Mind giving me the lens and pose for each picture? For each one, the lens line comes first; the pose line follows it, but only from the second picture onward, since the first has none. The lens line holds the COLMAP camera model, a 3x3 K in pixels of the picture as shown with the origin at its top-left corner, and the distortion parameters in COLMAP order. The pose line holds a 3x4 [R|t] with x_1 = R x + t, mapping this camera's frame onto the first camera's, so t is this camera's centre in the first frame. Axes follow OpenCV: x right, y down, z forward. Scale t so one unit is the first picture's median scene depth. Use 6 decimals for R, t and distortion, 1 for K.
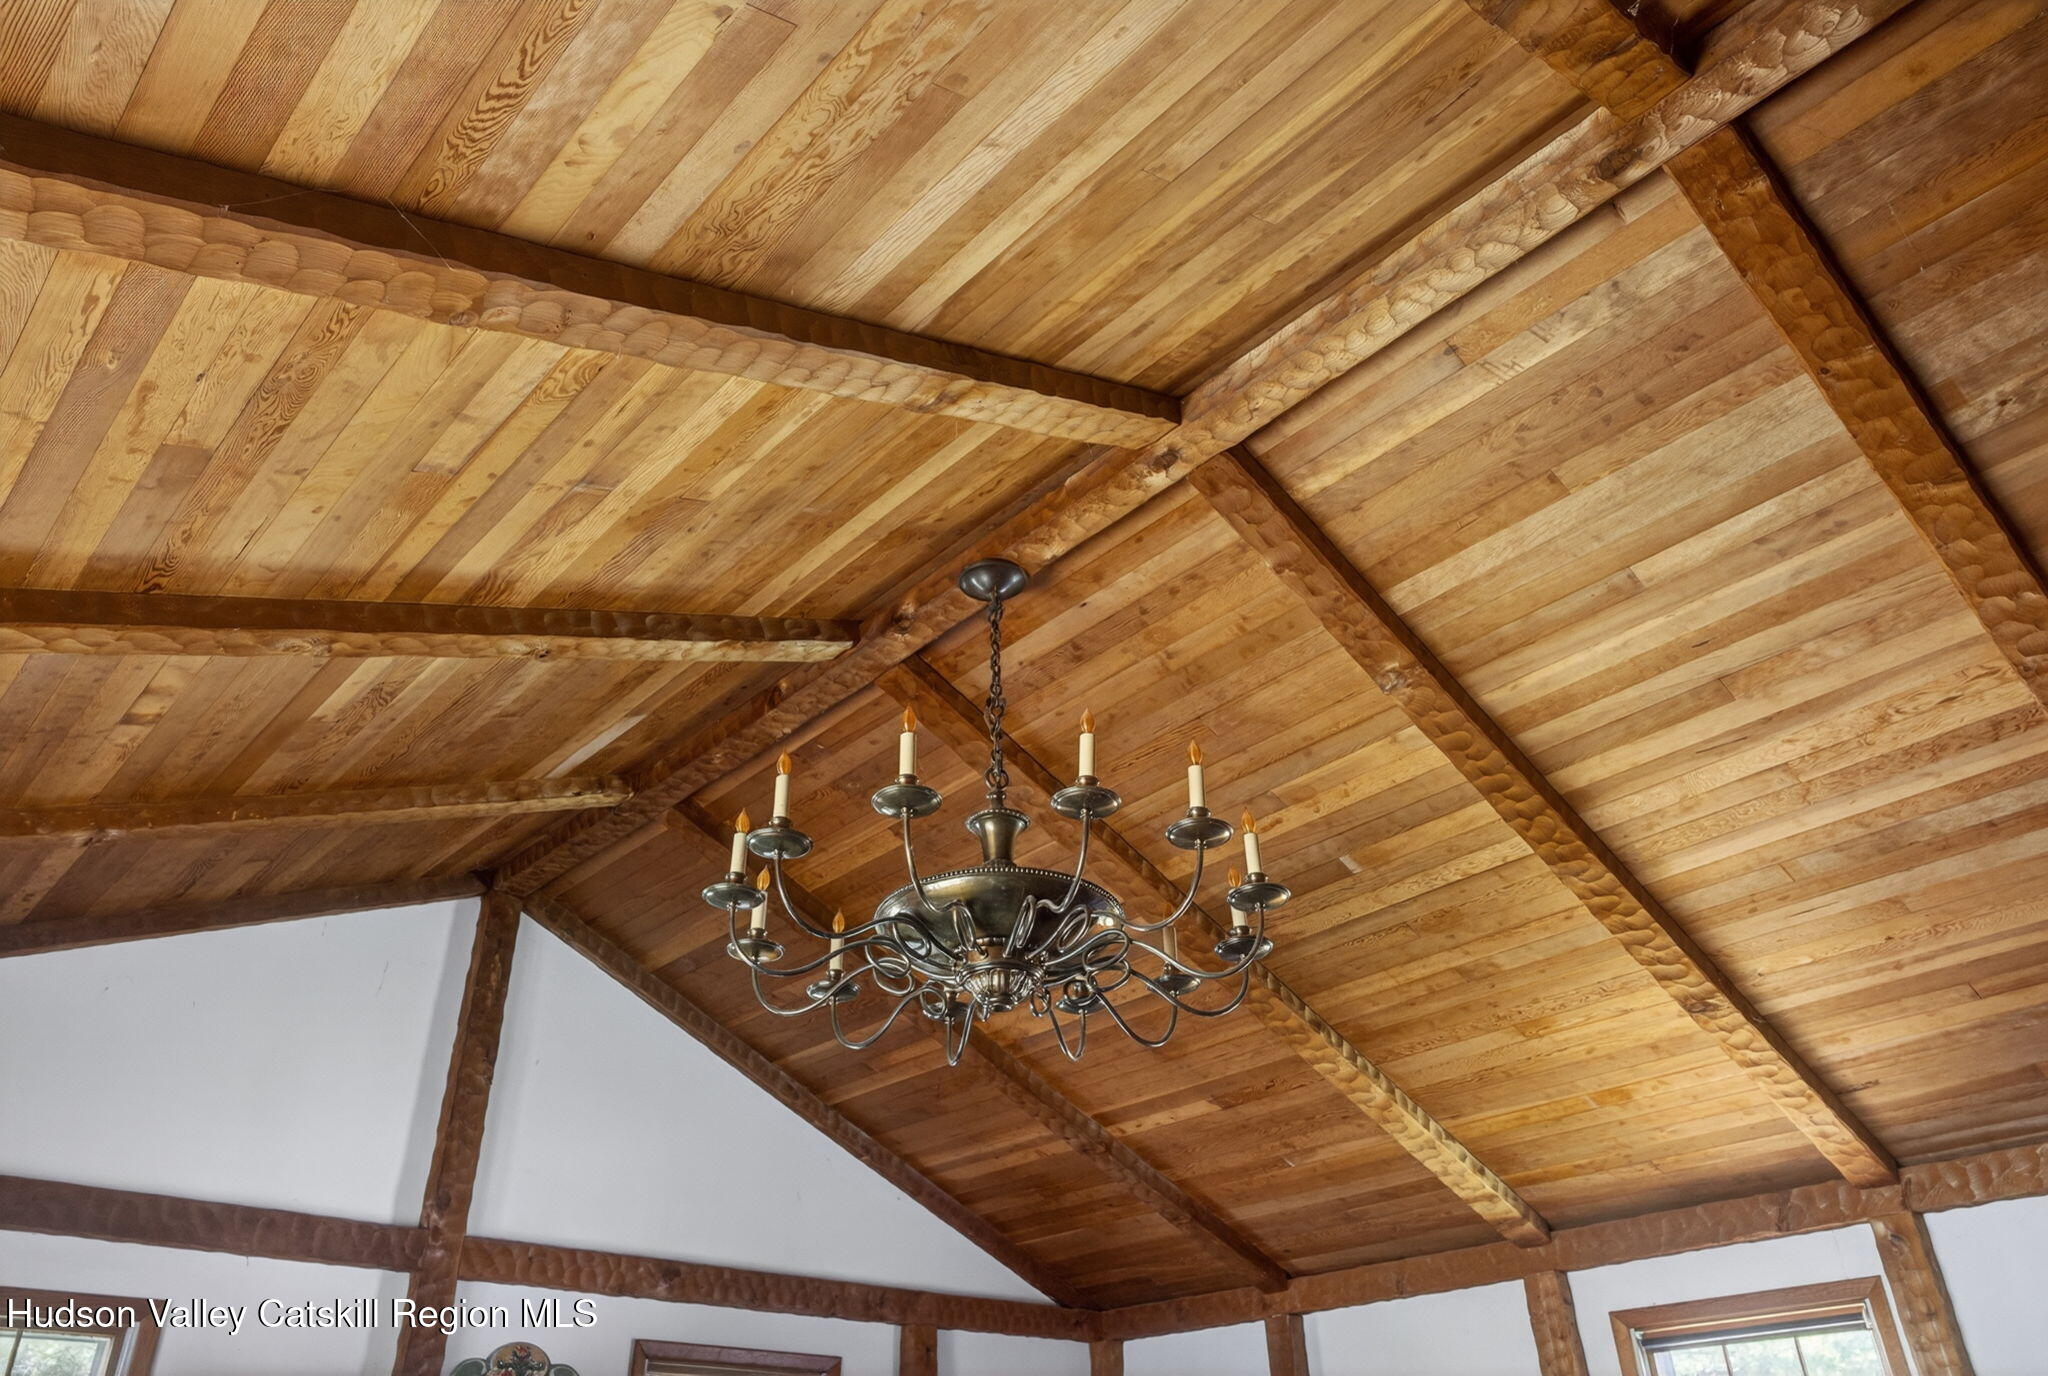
lens RADIAL K [[1450.3, 0, 1020.2], [0, 1450.3, 687.3], [0, 0, 1]] dist [-0.004987, 0.005406]
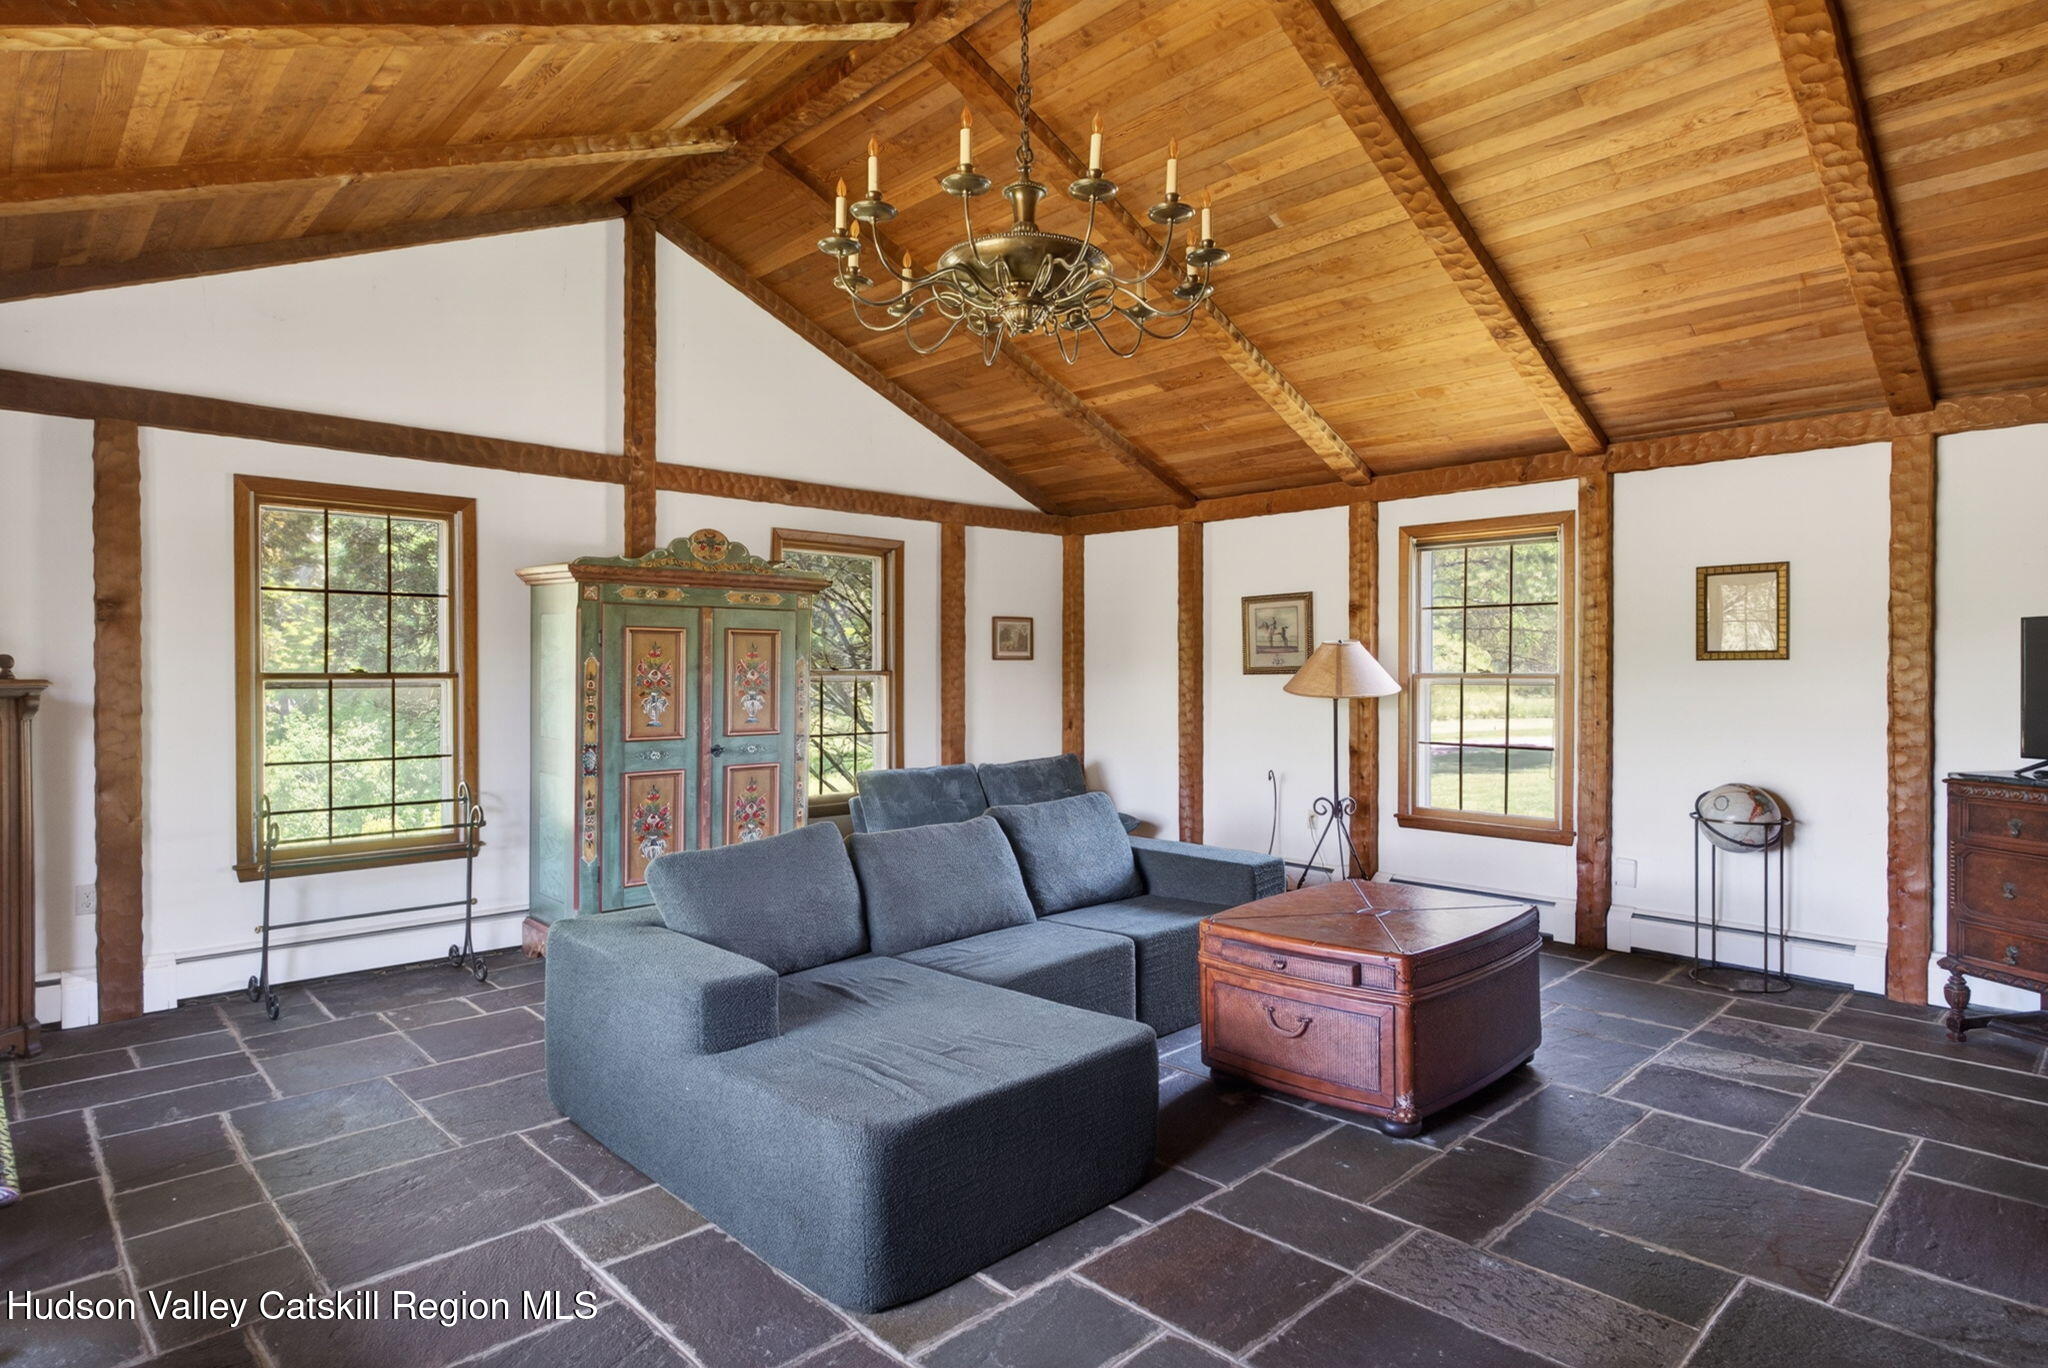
lens RADIAL K [[1119.2, 0, 1023.4], [0, 1119.2, 679.2], [0, 0, 1]] dist [0.003808, -0.000411]
pose [[0.999497, 0.020964, 0.023783, -0.026724], [-0.030375, 0.848157, 0.528874, -0.063323], [-0.009084, -0.529330, 0.848367, -0.121613]]
